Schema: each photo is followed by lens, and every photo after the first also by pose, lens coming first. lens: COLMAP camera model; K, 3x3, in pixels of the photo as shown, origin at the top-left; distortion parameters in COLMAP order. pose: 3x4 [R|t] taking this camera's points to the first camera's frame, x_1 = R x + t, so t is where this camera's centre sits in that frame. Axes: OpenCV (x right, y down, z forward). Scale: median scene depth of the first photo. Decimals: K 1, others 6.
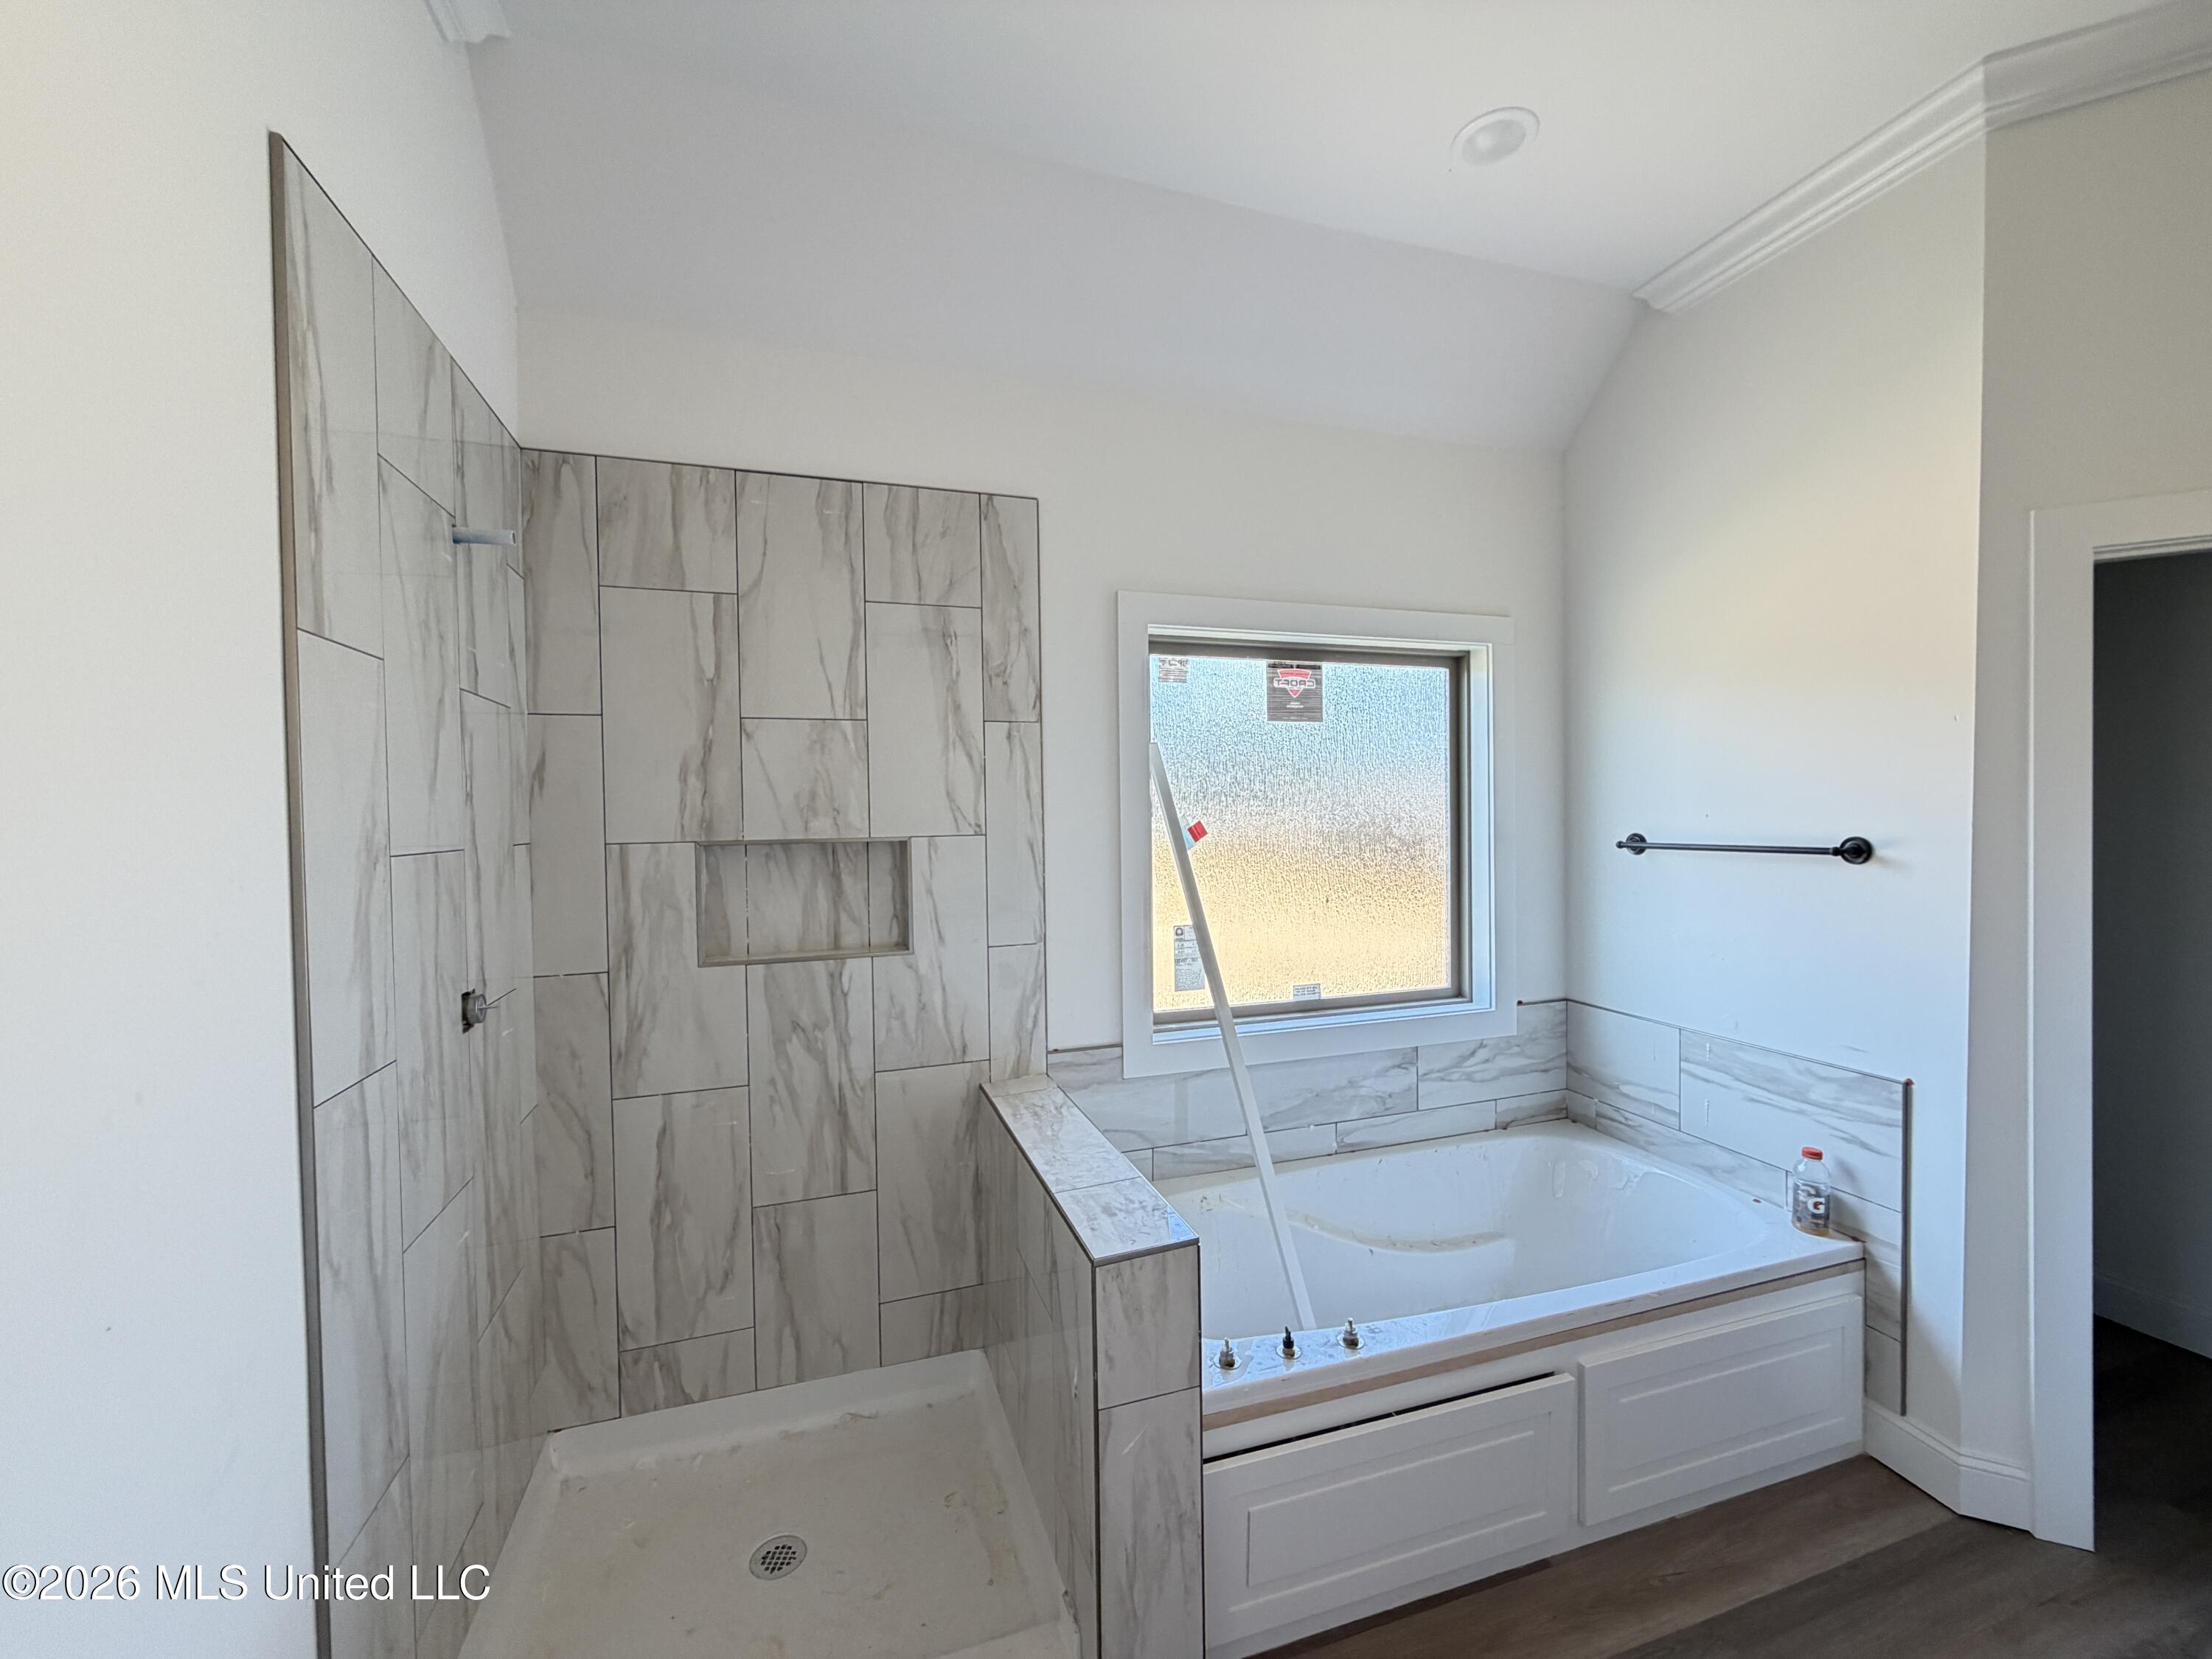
lens RADIAL K [[890.6, 0, 1096.3], [0, 890.6, 835.7], [0, 0, 1]] dist [0.000339, 0.001335]
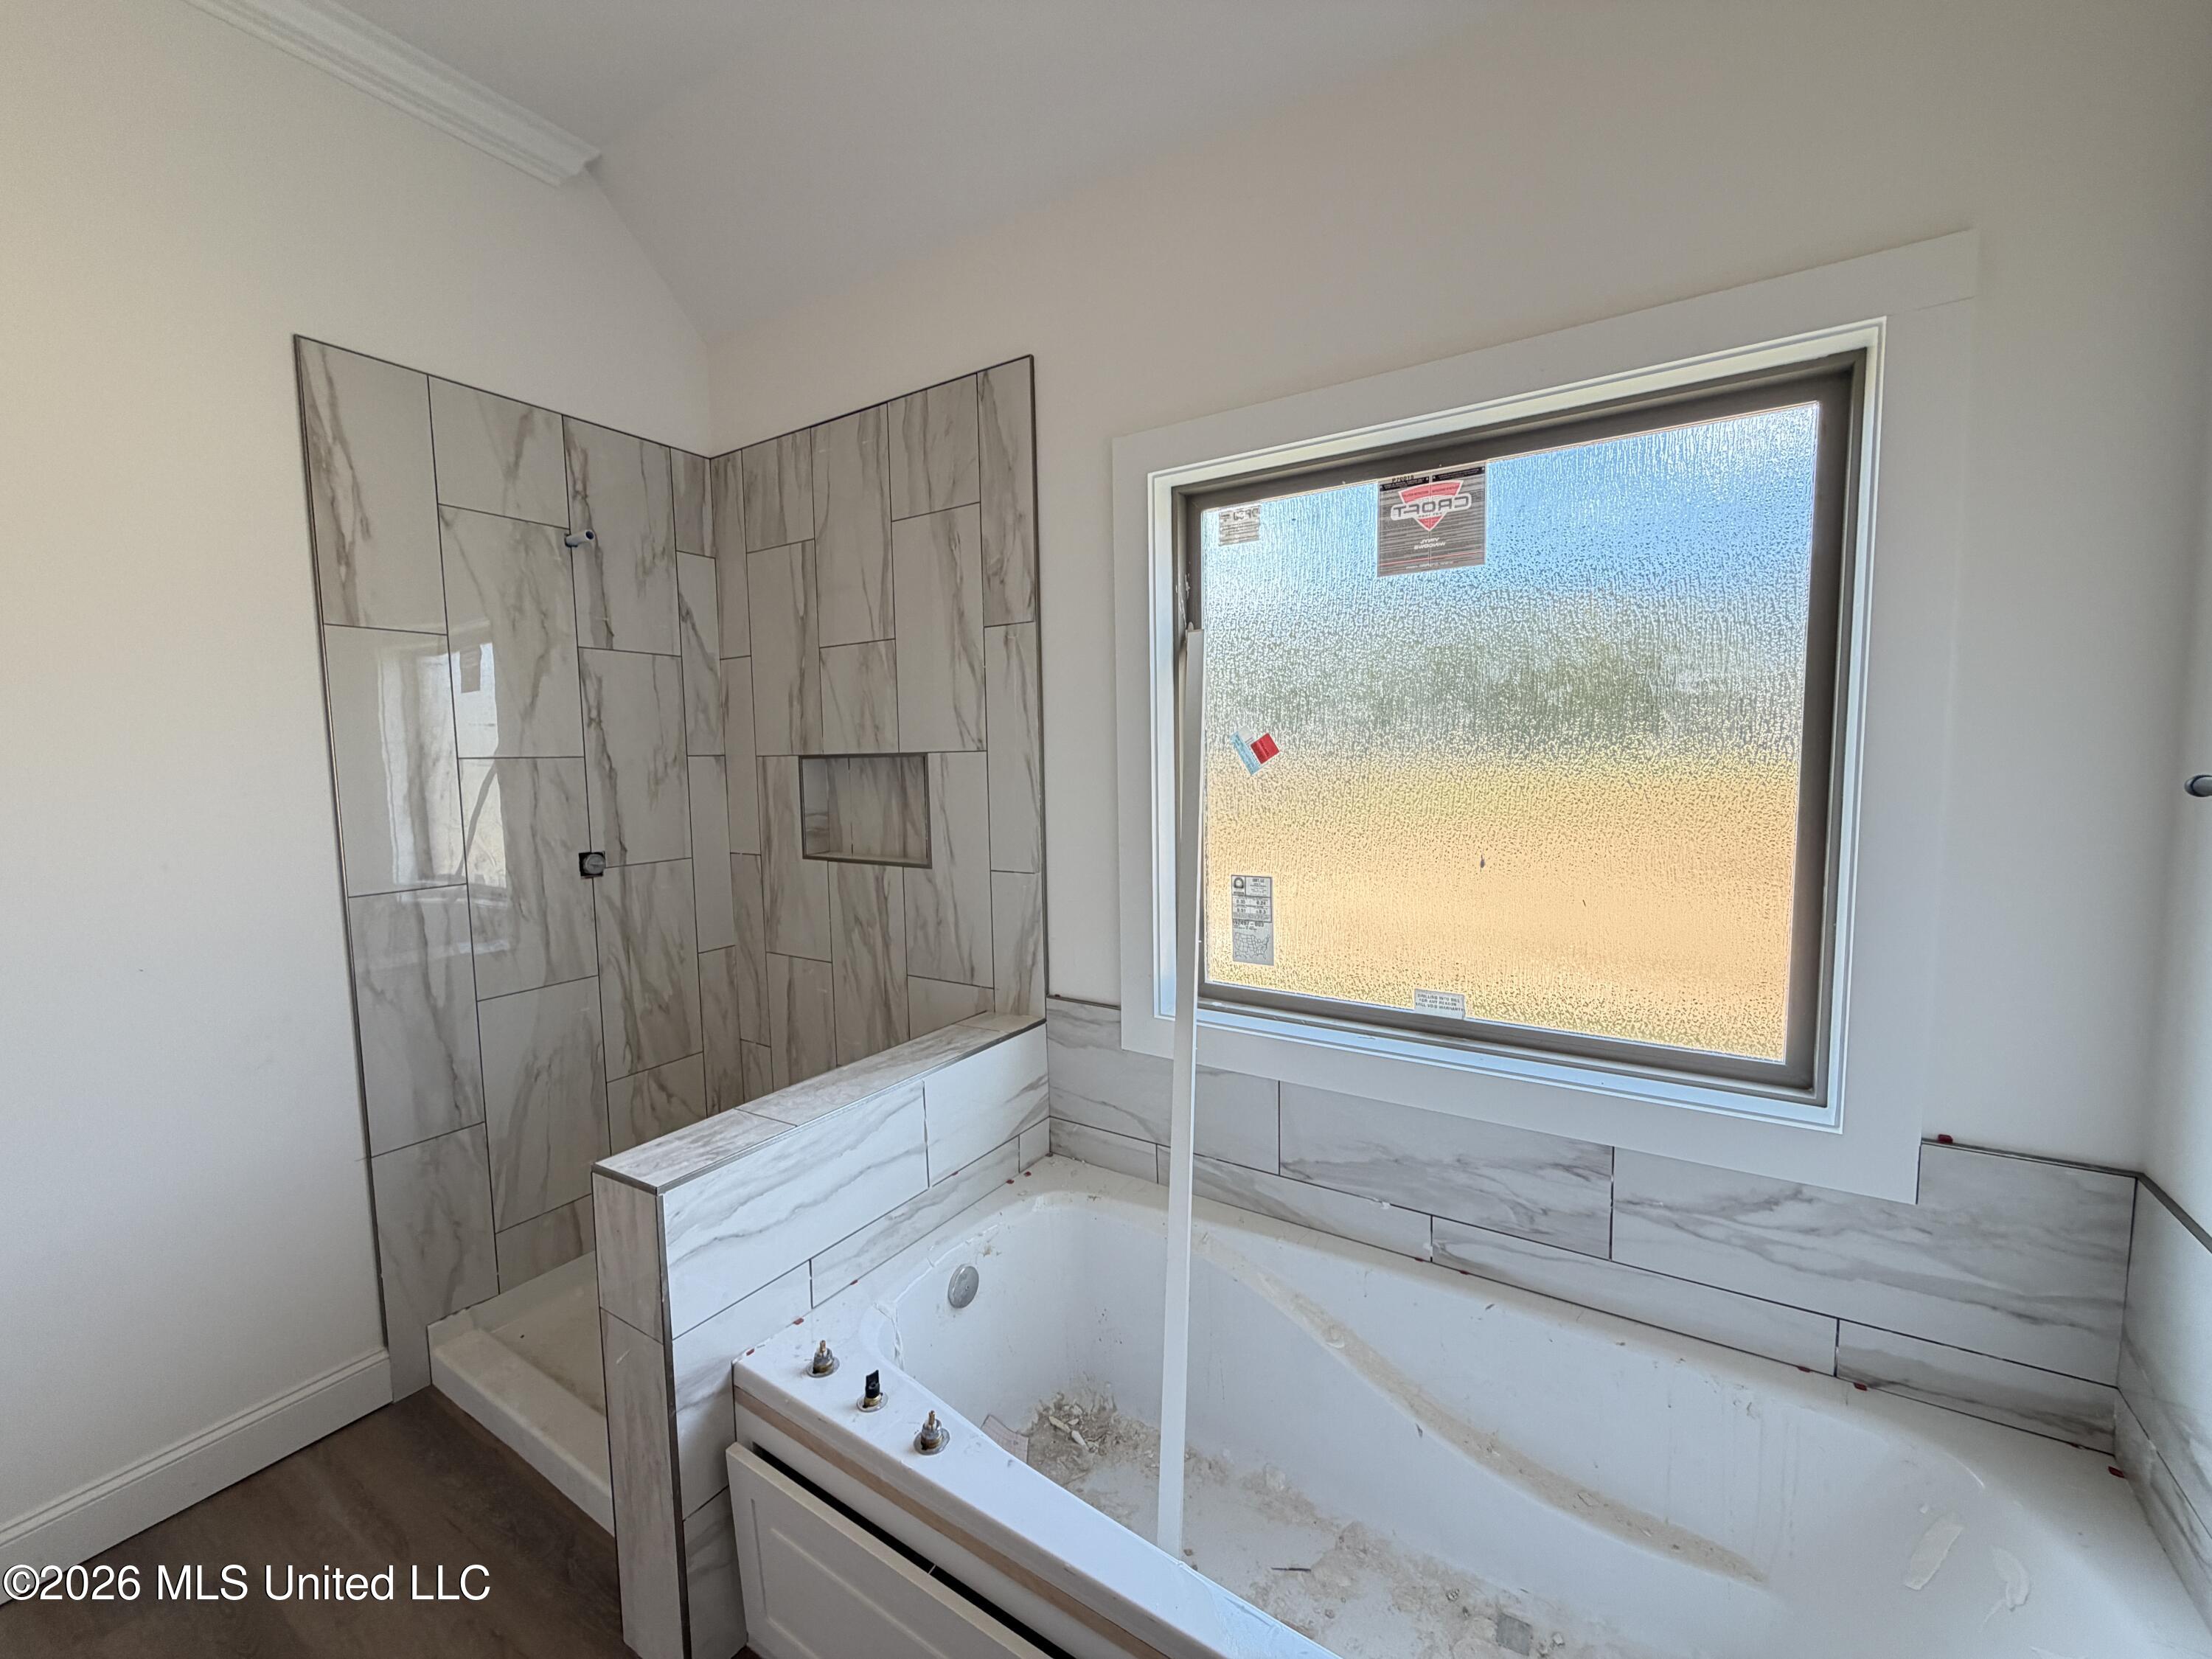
lens RADIAL K [[890.6, 0, 1106.6], [0, 890.6, 832.5], [0, 0, 1]] dist [0.000339, 0.001335]
pose [[0.627732, 0.072123, -0.775081, 0.693011], [-0.011703, 0.996460, 0.083244, 0.005484], [0.778342, -0.043185, 0.626354, 0.516795]]
